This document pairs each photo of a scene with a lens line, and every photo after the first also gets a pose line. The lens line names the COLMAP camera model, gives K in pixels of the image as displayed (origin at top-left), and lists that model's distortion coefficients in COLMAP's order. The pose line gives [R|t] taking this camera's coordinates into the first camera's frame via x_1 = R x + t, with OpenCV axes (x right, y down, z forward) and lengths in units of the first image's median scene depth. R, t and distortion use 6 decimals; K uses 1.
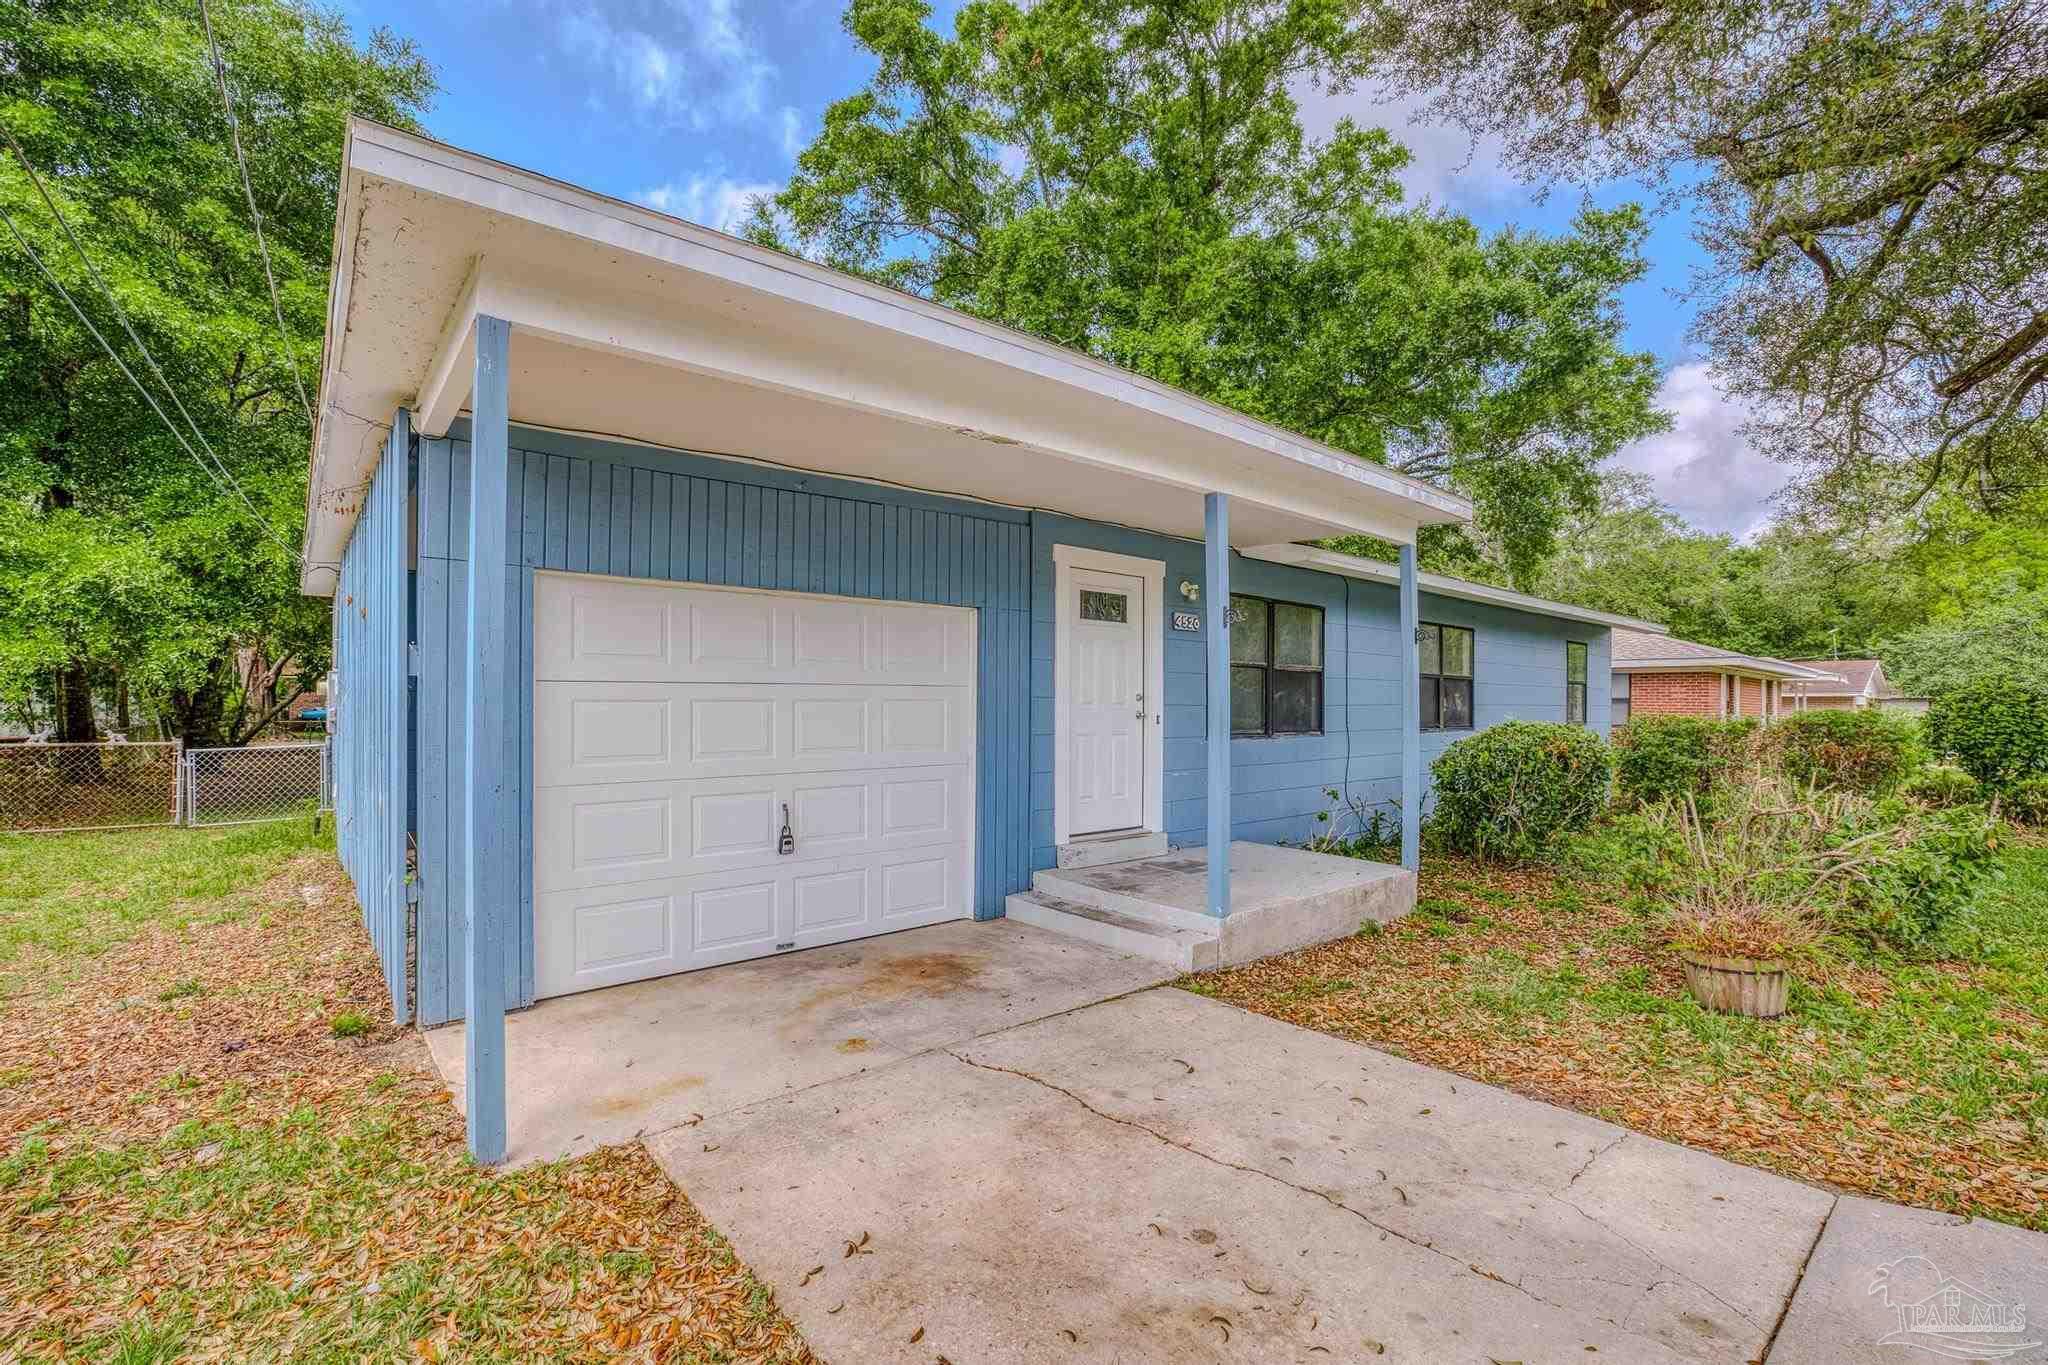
lens RADIAL K [[887.4, 0, 1035.7], [0, 887.4, 691.1], [0, 0, 1]] dist [-0.033334, 0.000349]
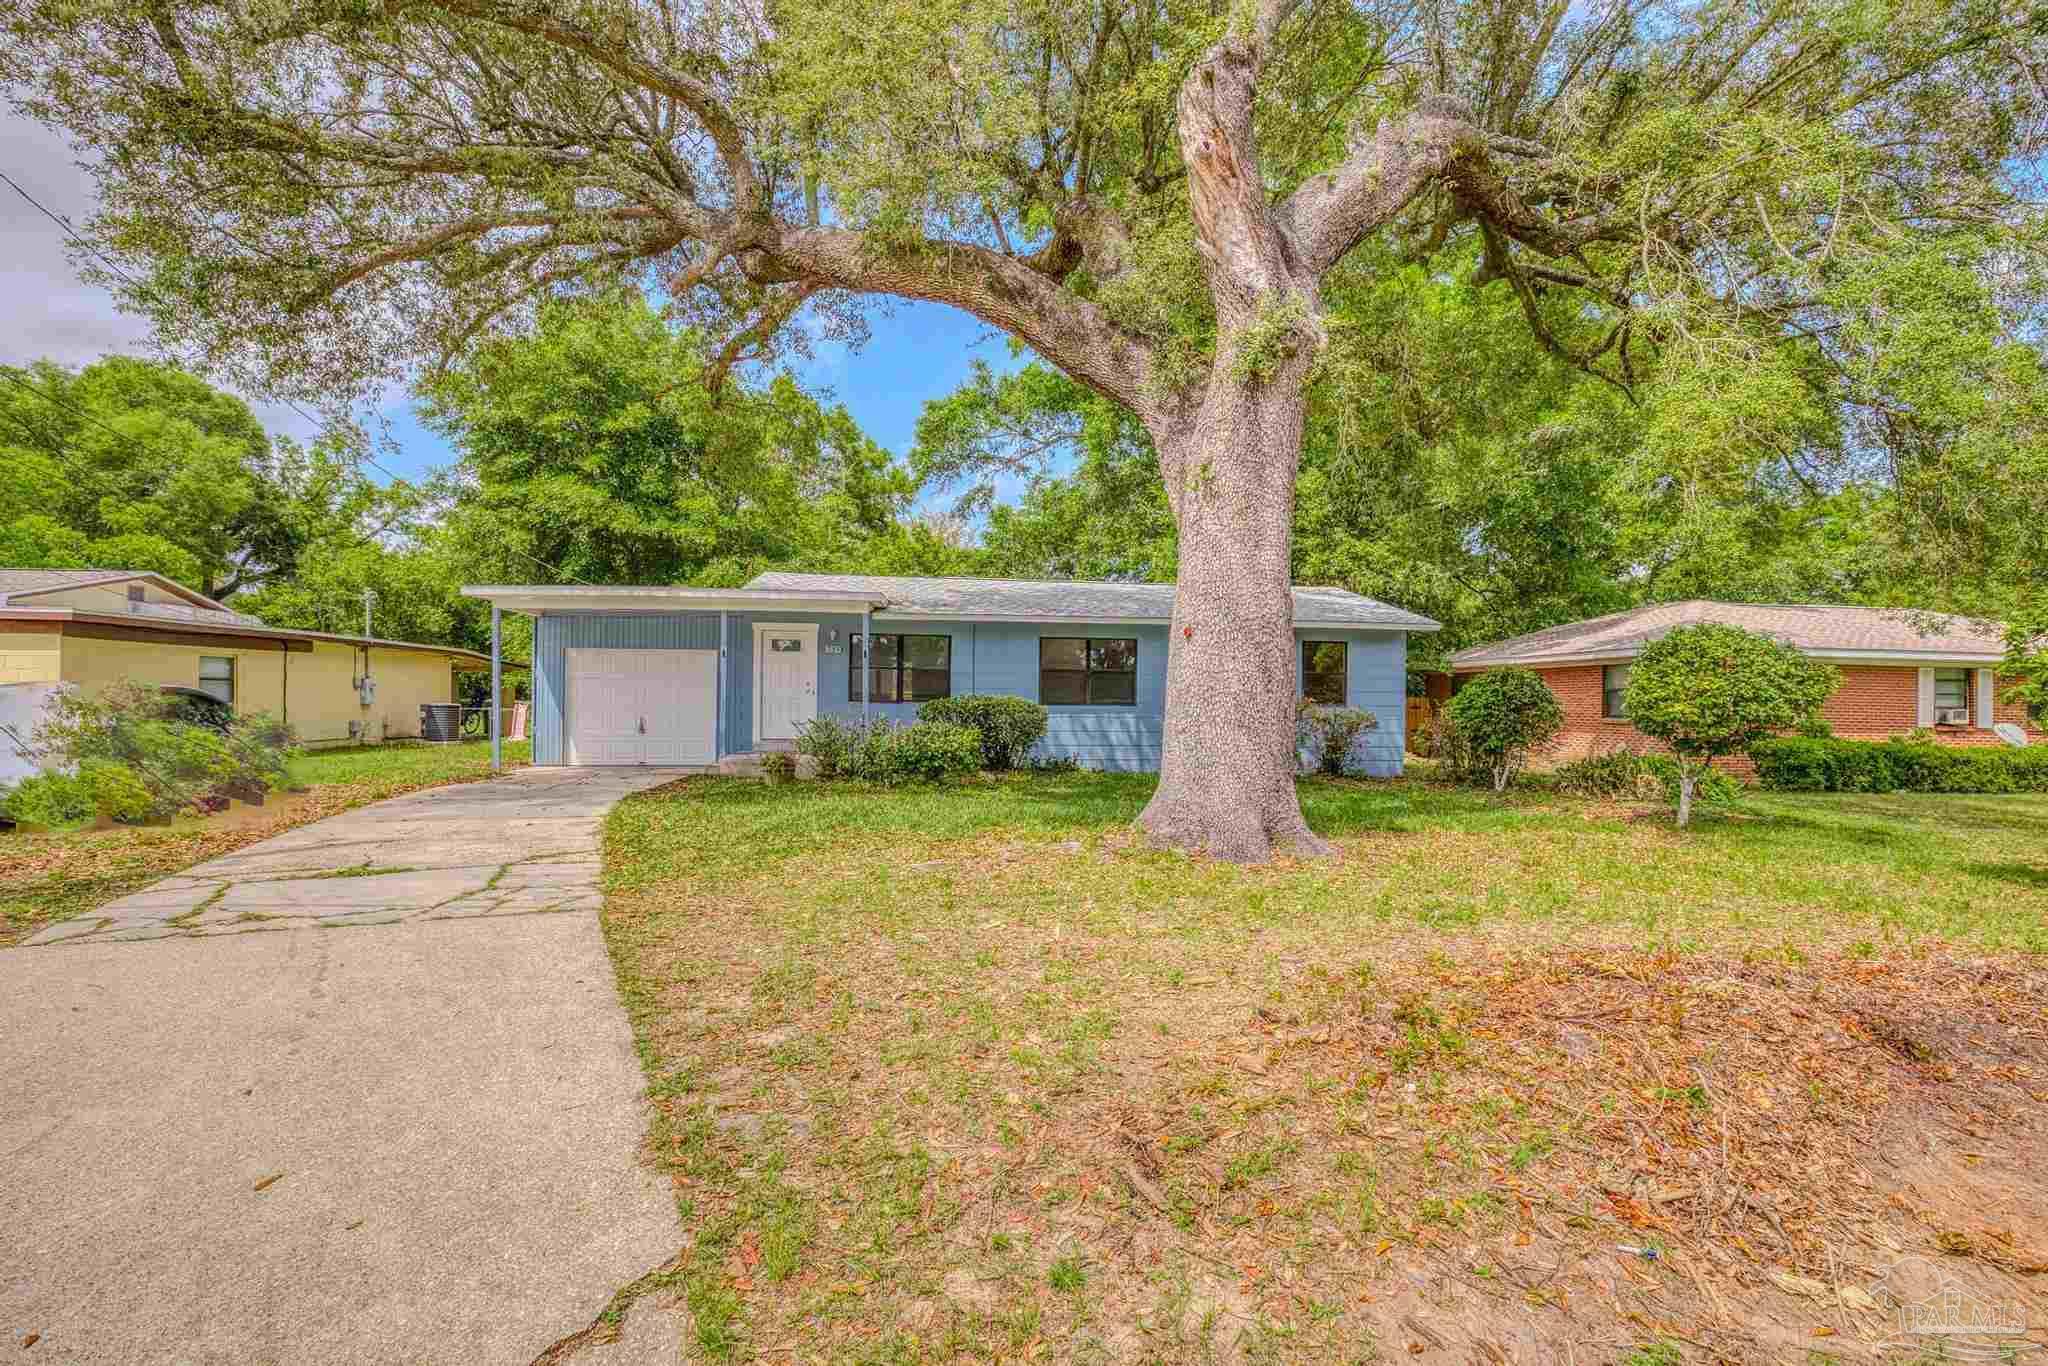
lens RADIAL K [[887.4, 0, 1030.3], [0, 887.4, 695.5], [0, 0, 1]] dist [-0.033334, 0.000349]
pose [[0.811662, -0.001562, -0.584125, 1.948356], [0.003286, 0.999993, 0.001891, 0.036082], [0.584118, -0.003454, 0.811661, -0.533386]]
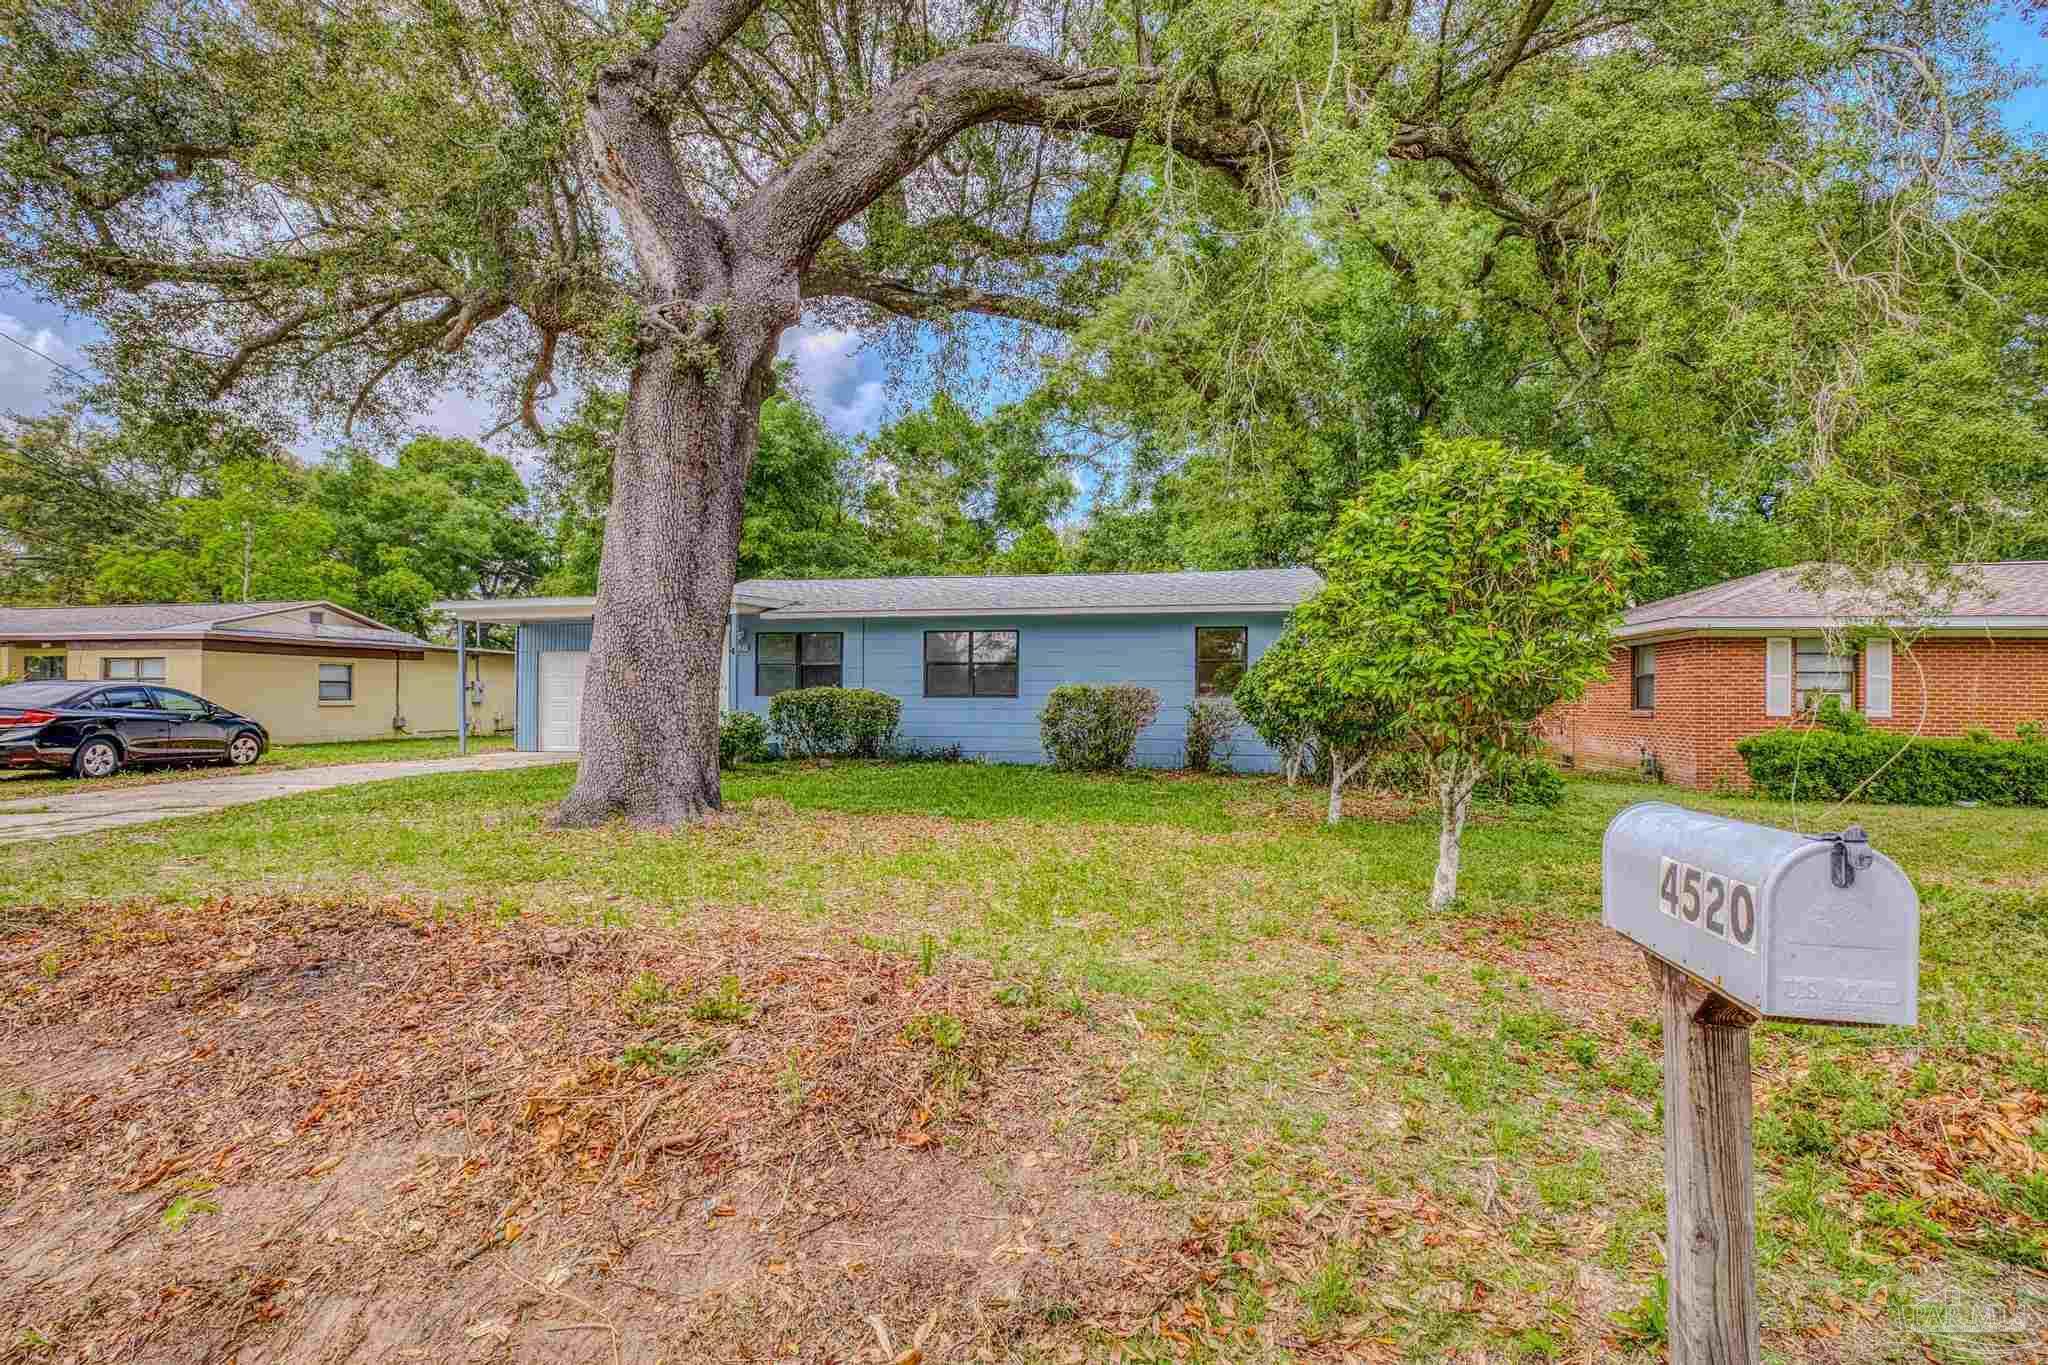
lens RADIAL K [[887.4, 0, 1015.0], [0, 887.4, 681.2], [0, 0, 1]] dist [-0.033334, 0.000349]
pose [[0.608399, -0.020701, -0.793361, 2.660552], [0.010918, 0.999783, -0.017714, 0.067200], [0.793556, 0.002116, 0.608493, 0.127139]]
